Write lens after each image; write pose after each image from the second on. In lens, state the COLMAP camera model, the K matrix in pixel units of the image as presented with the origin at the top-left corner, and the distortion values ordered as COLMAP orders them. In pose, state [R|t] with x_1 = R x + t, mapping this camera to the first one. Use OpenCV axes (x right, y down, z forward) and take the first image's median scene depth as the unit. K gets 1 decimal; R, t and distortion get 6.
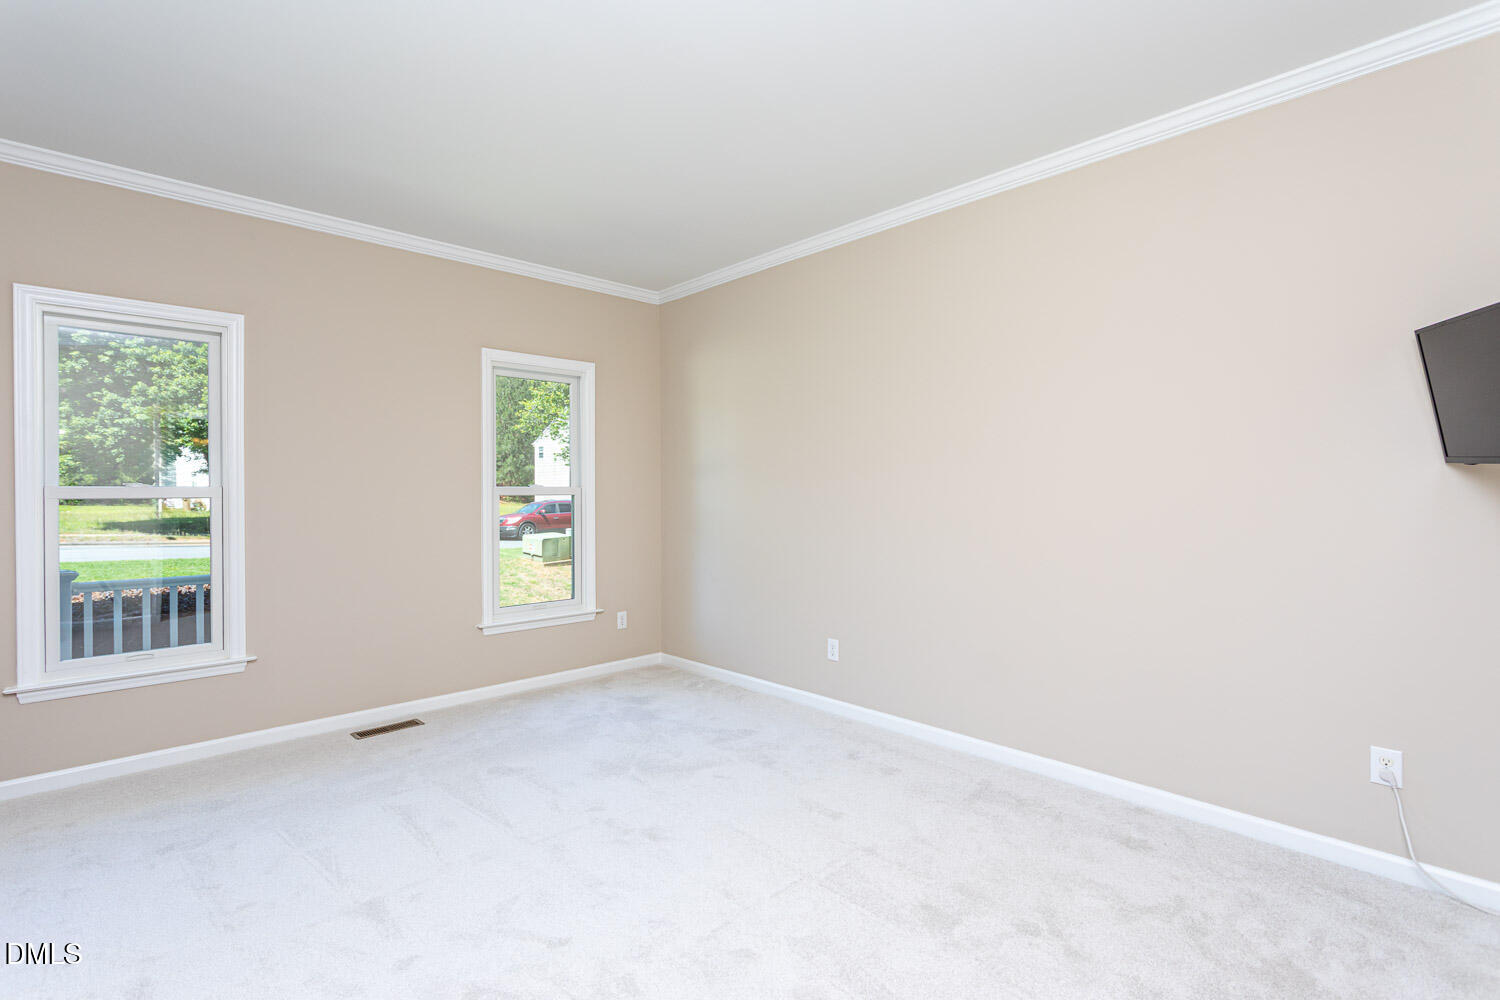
lens RADIAL K [[713.6, 0, 710.3], [0, 713.6, 491.3], [0, 0, 1]] dist [0.010788, -0.001430]
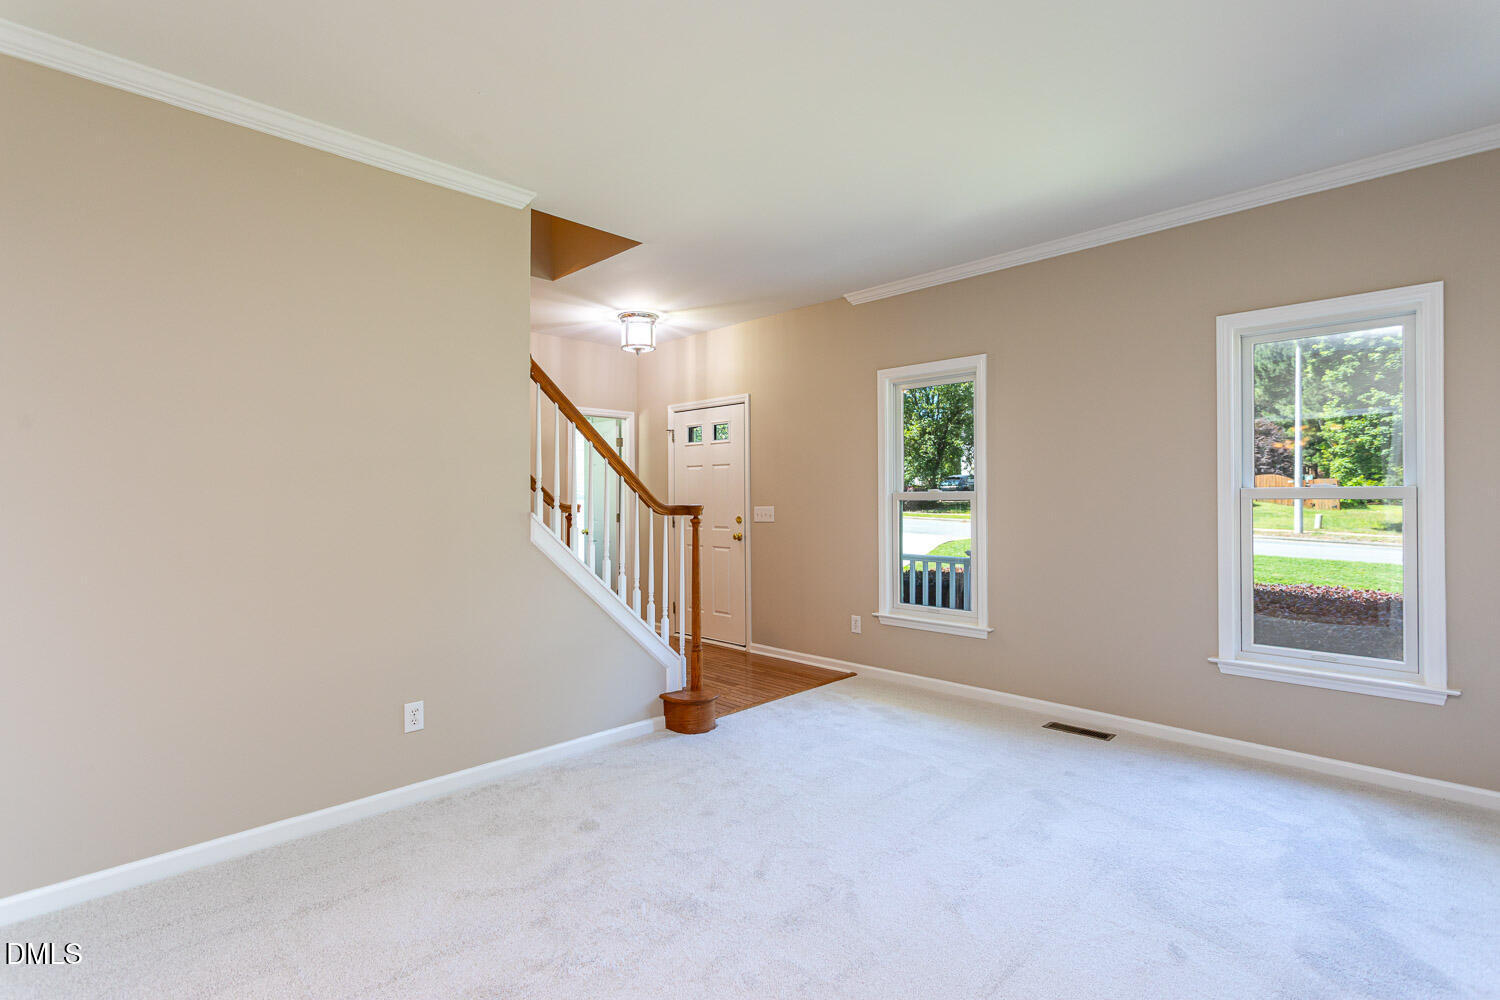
lens RADIAL K [[713.6, 0, 752.4], [0, 713.6, 503.3], [0, 0, 1]] dist [0.010788, -0.001430]
pose [[0.031022, 0.009168, -0.999477, 0.122938], [0.007454, 0.999928, 0.009404, -0.000062], [0.999491, -0.007741, 0.030951, 0.117875]]
